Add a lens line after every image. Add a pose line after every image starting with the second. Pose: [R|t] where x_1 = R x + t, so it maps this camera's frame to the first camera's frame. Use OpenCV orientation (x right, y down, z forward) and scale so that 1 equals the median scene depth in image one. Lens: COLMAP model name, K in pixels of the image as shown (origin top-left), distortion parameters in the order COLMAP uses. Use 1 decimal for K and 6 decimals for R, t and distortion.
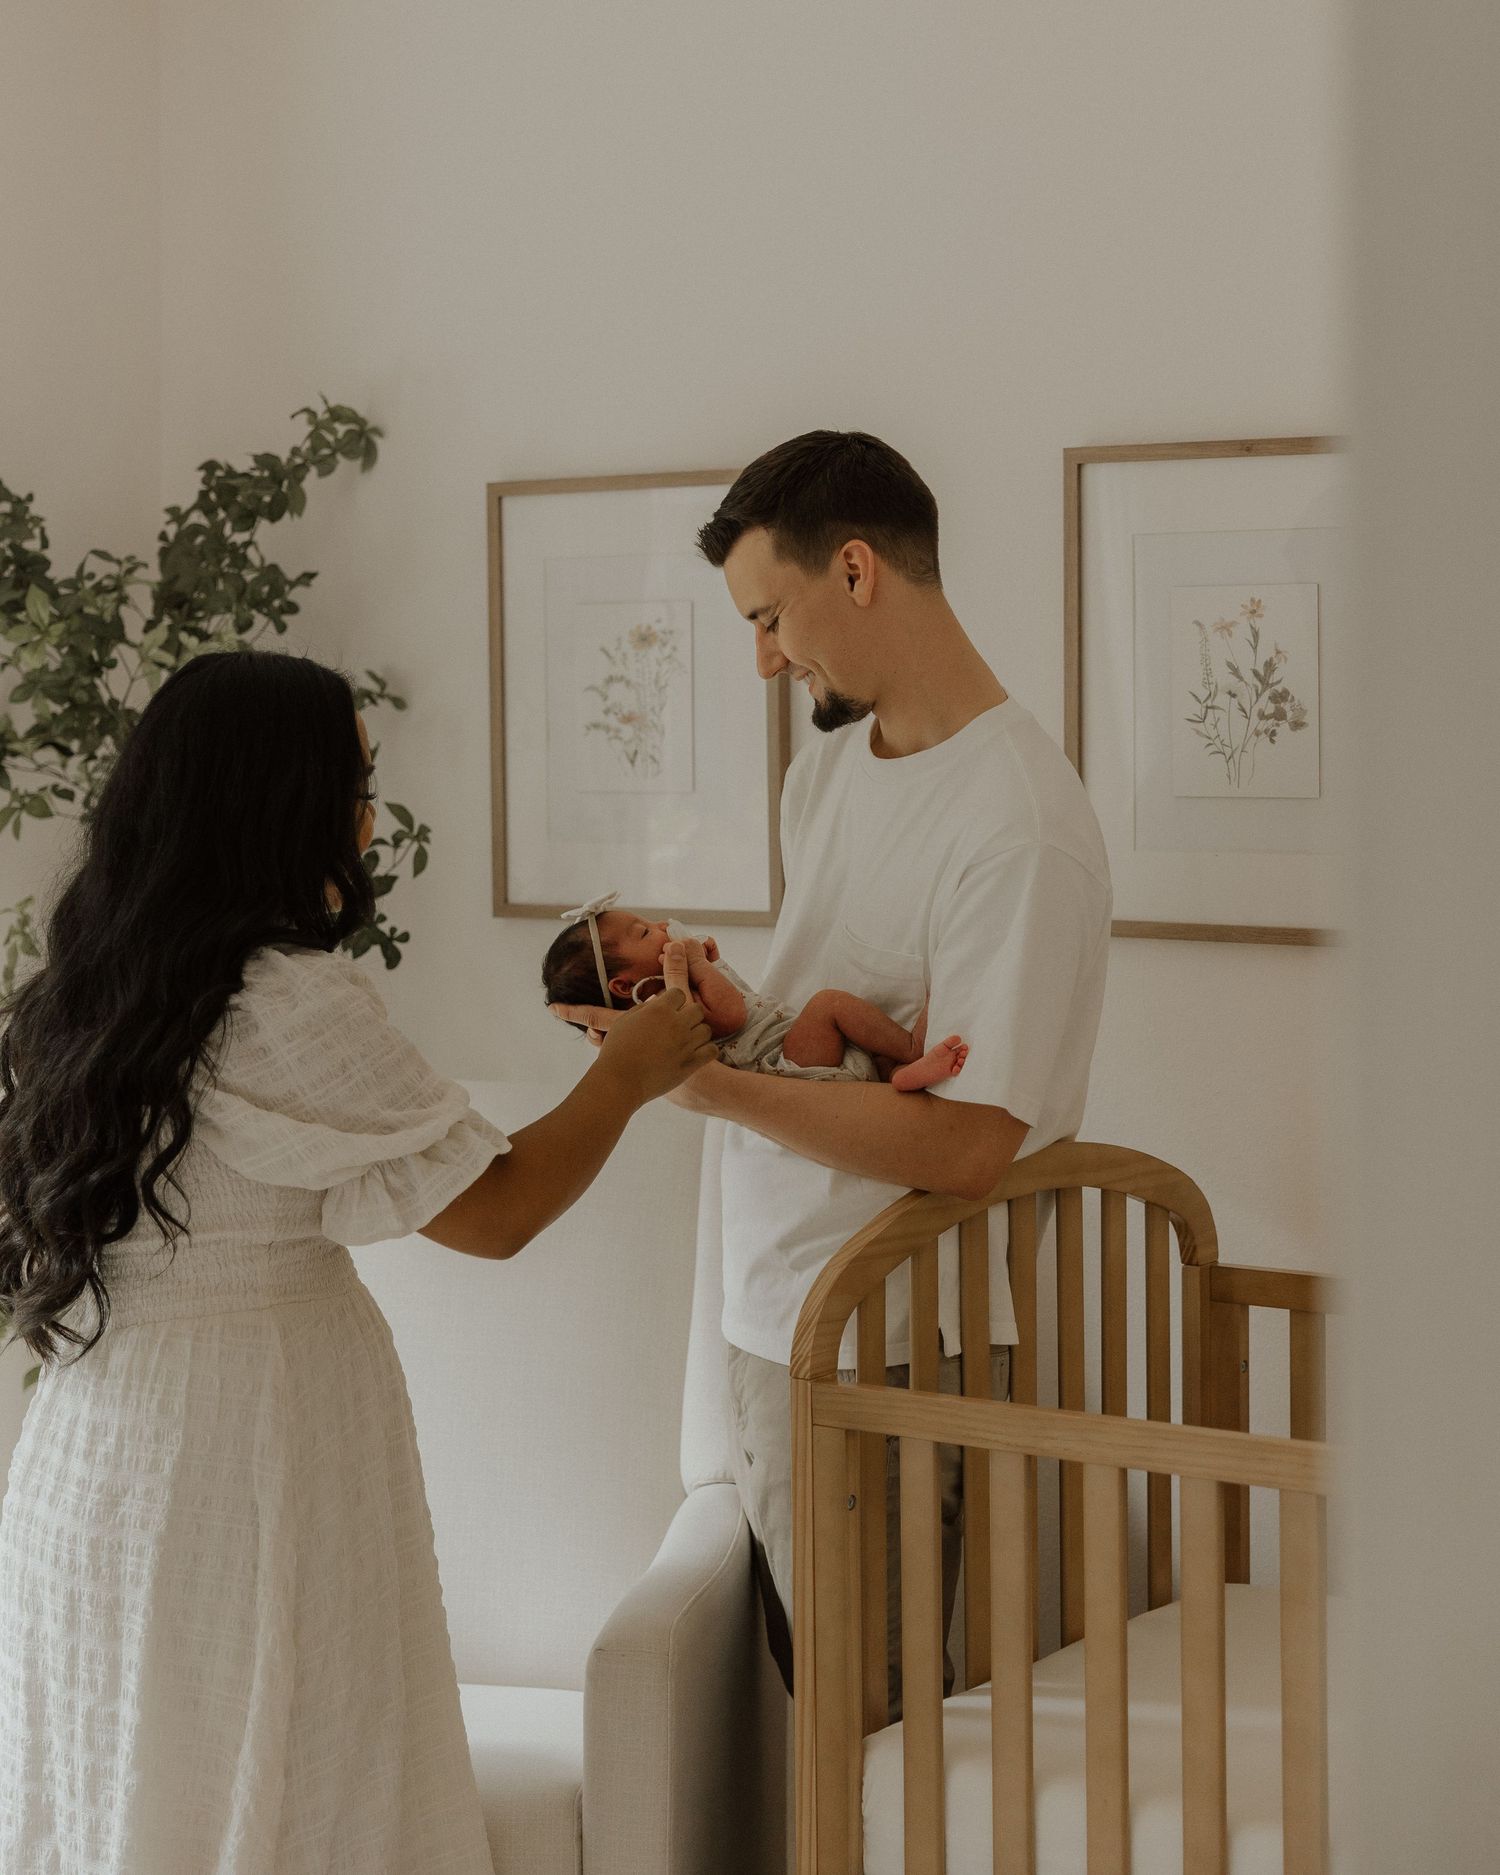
lens RADIAL K [[3634.9, 0, 763.8], [0, 3634.9, 815.2], [0, 0, 1]] dist [0.003025, 0.000000]
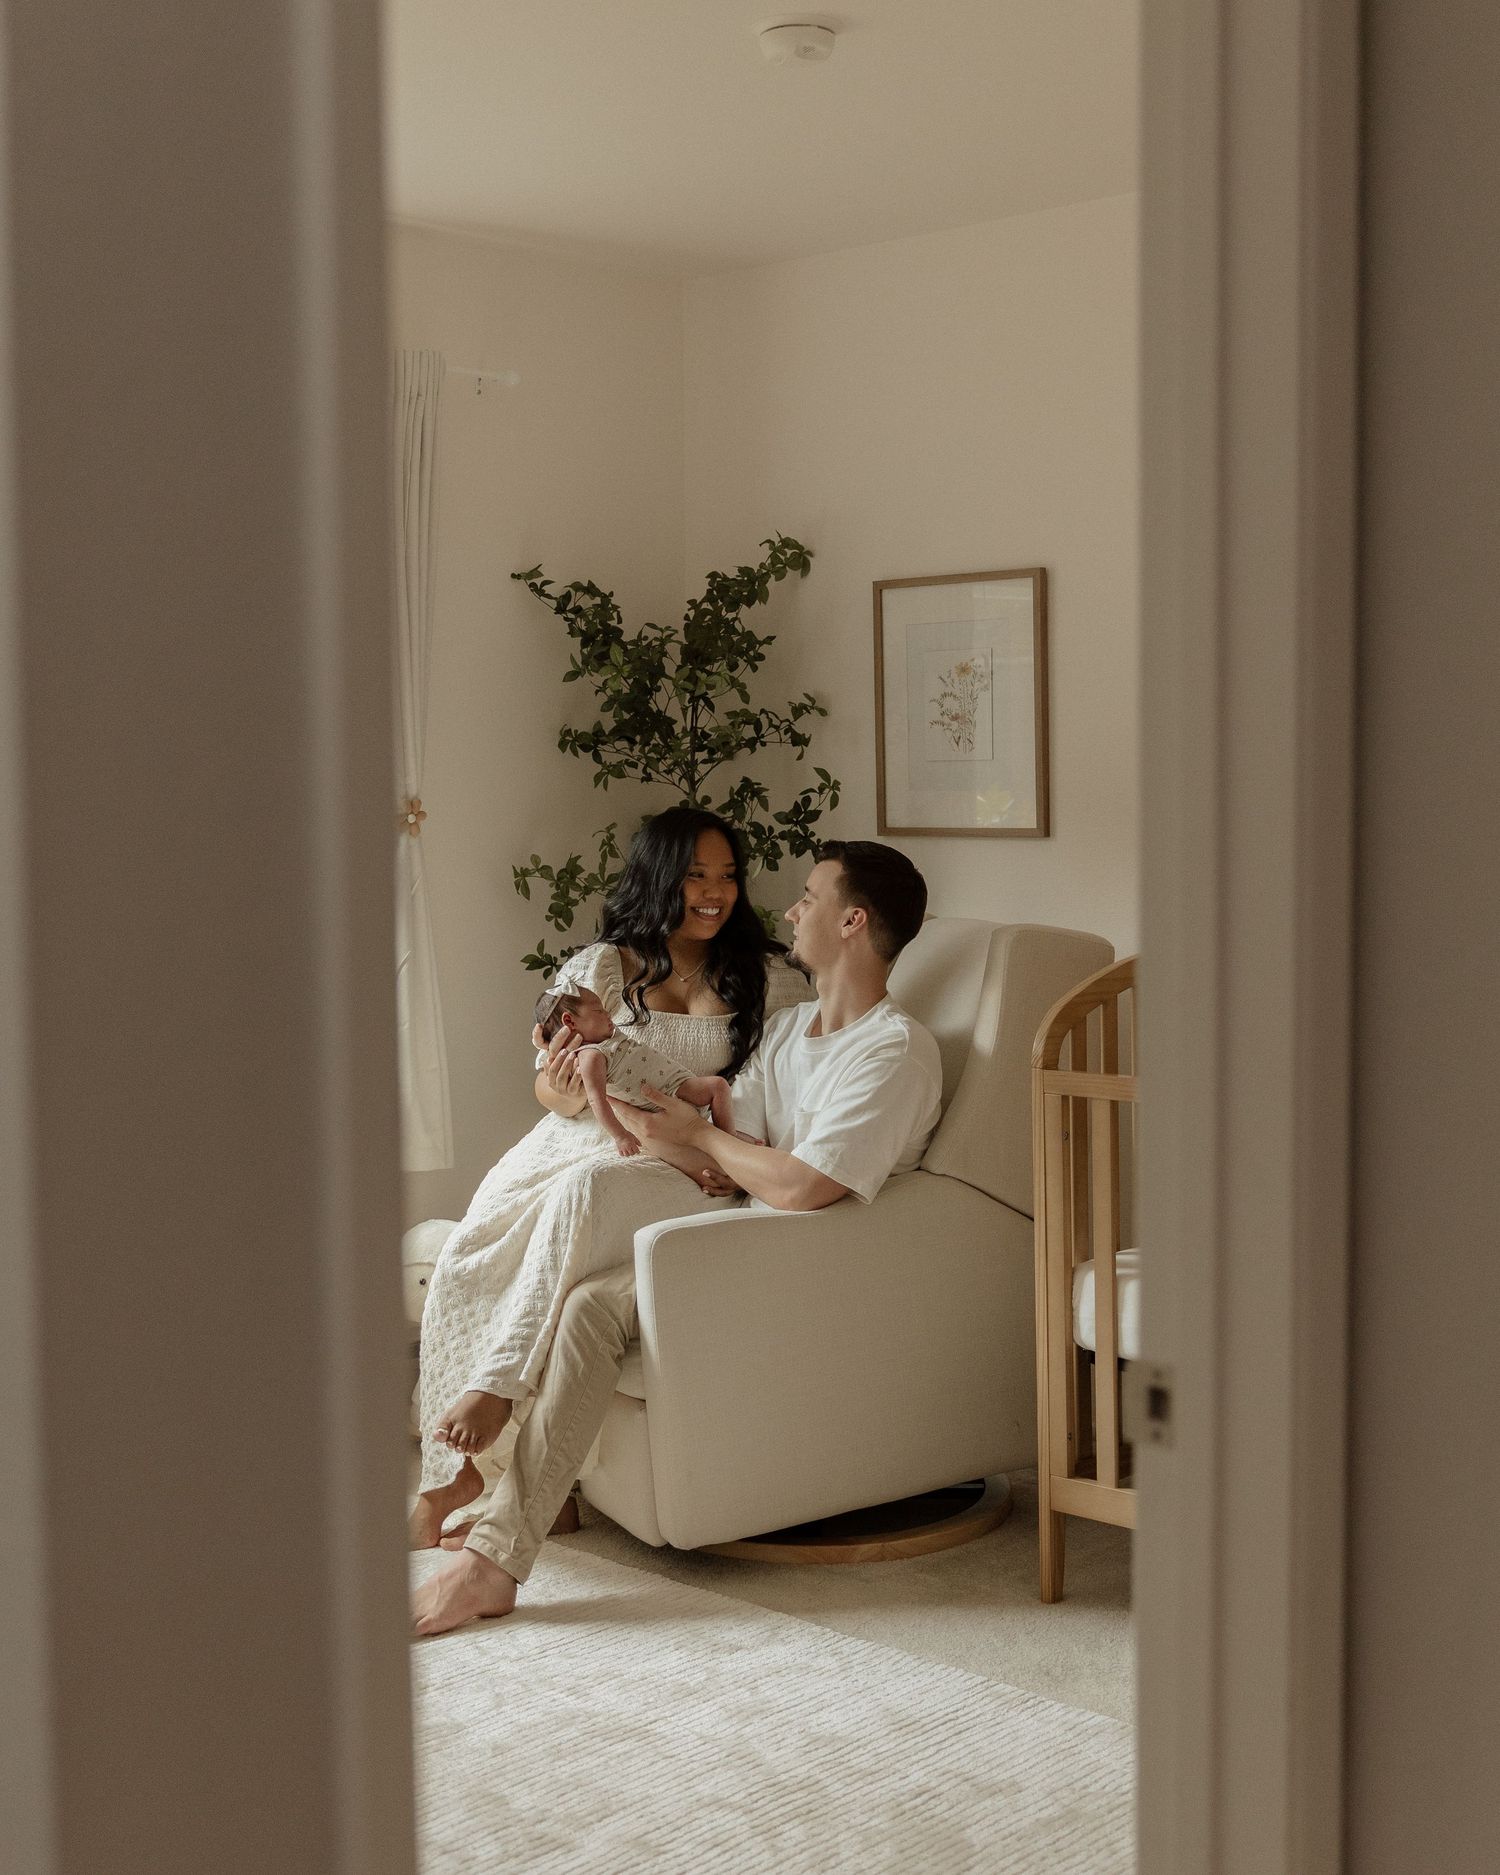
lens RADIAL K [[2505.7, 0, 758.2], [0, 2505.7, 942.2], [0, 0, 1]] dist [0.010030, 0.000000]
pose [[0.990949, 0.000335, -0.134236, 0.029592], [0.005701, 0.998990, 0.044580, 0.026068], [0.134115, -0.044942, 0.989946, -0.188943]]
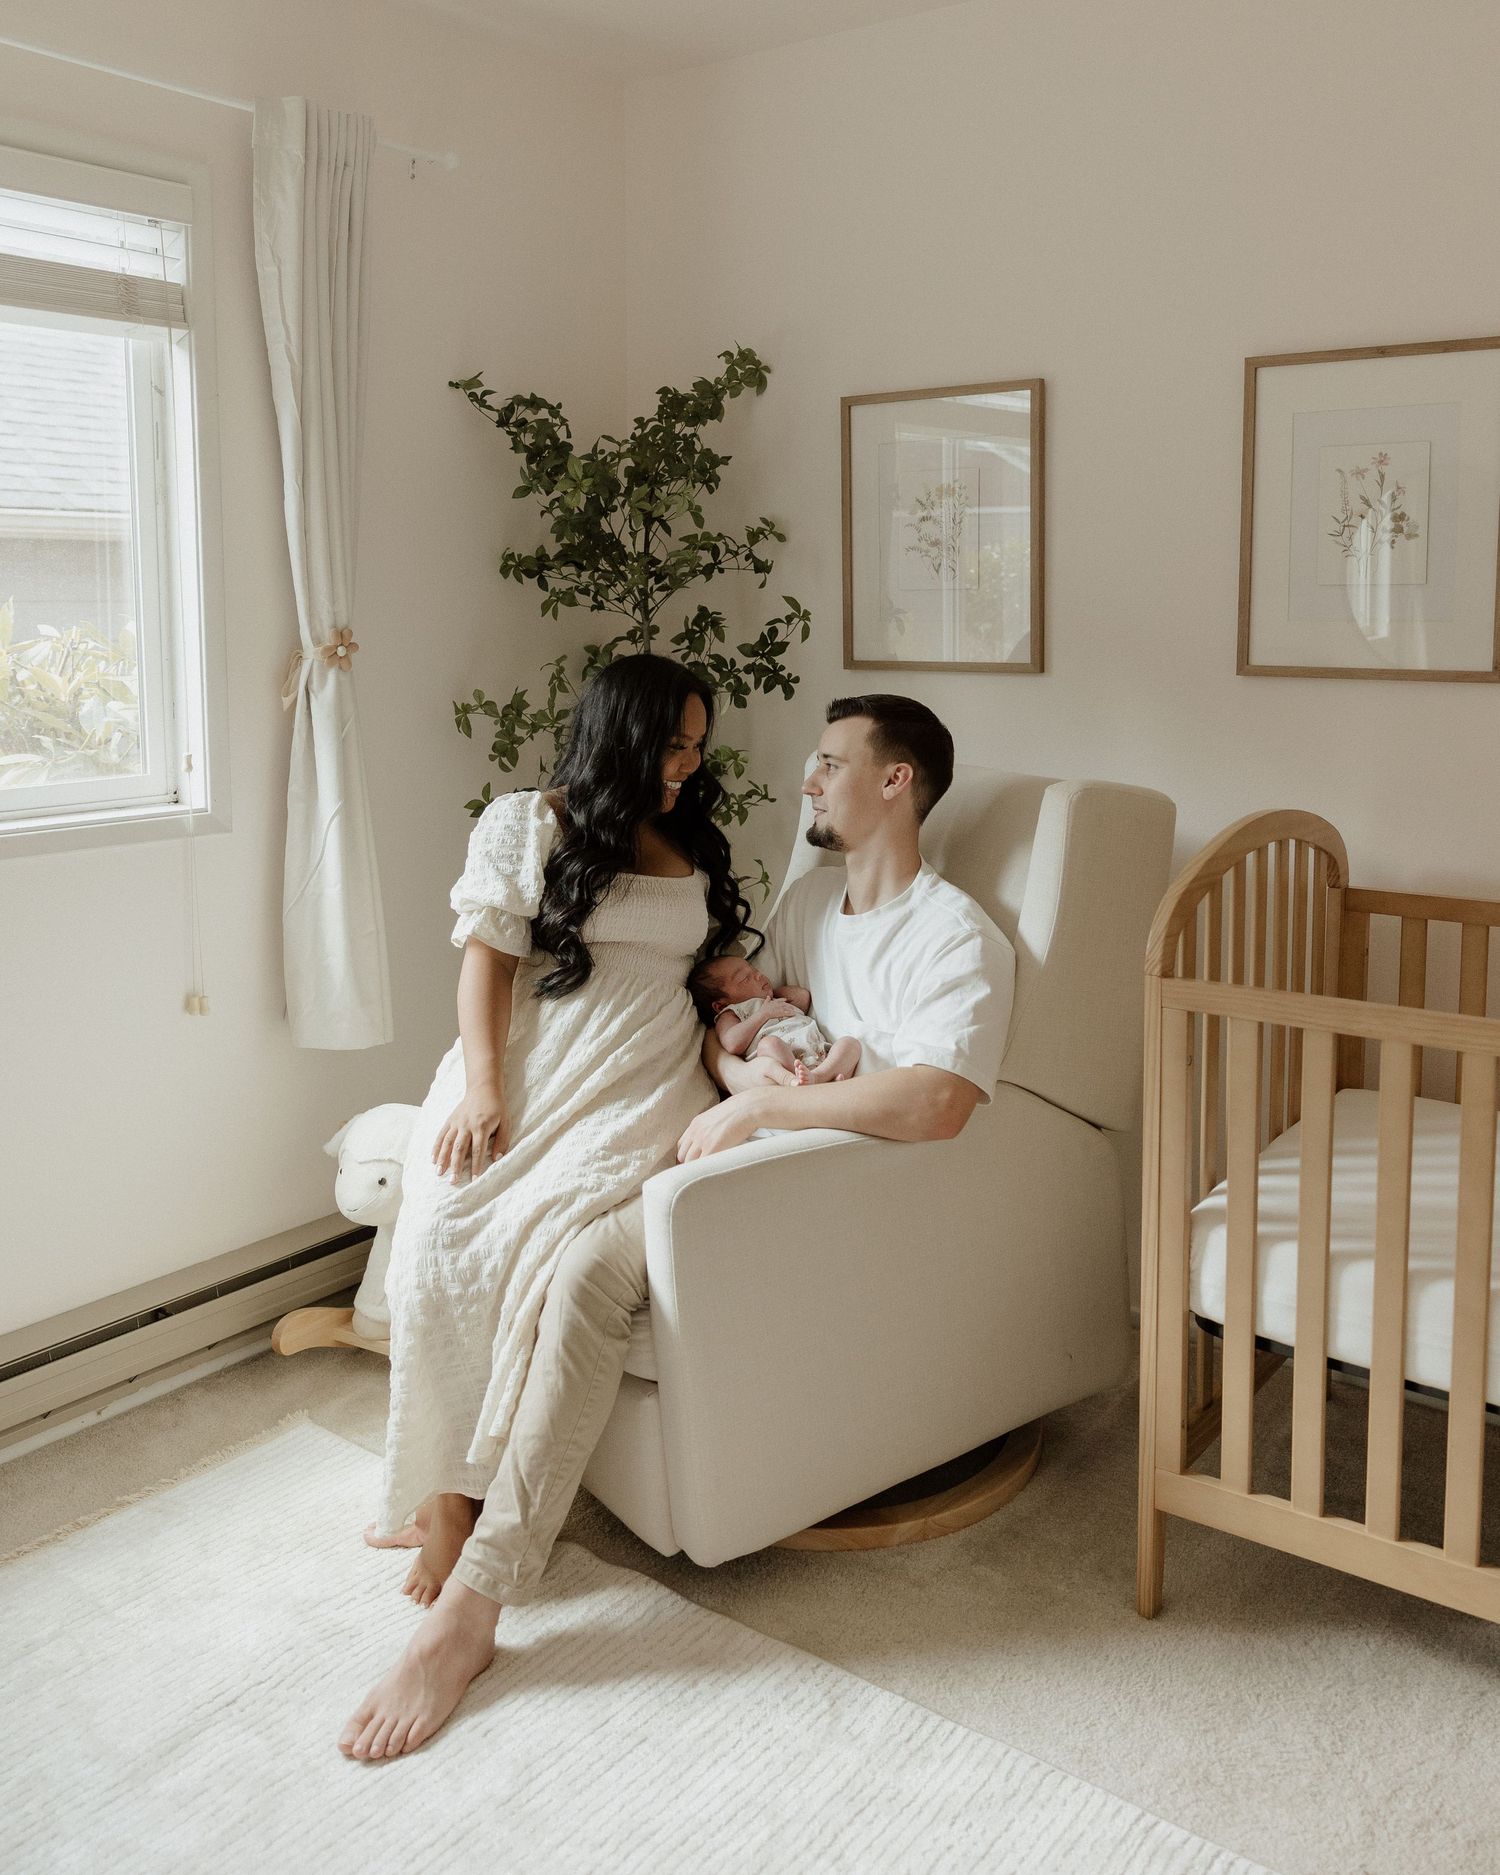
lens RADIAL K [[1705.6, 0, 756.0], [0, 1705.6, 778.3], [0, 0, 1]] dist [-0.008276, 0.000000]
pose [[0.999633, -0.000344, -0.027076, -0.095064], [0.002506, 0.996803, 0.079855, 0.016450], [0.026962, -0.079894, 0.996439, 0.239947]]
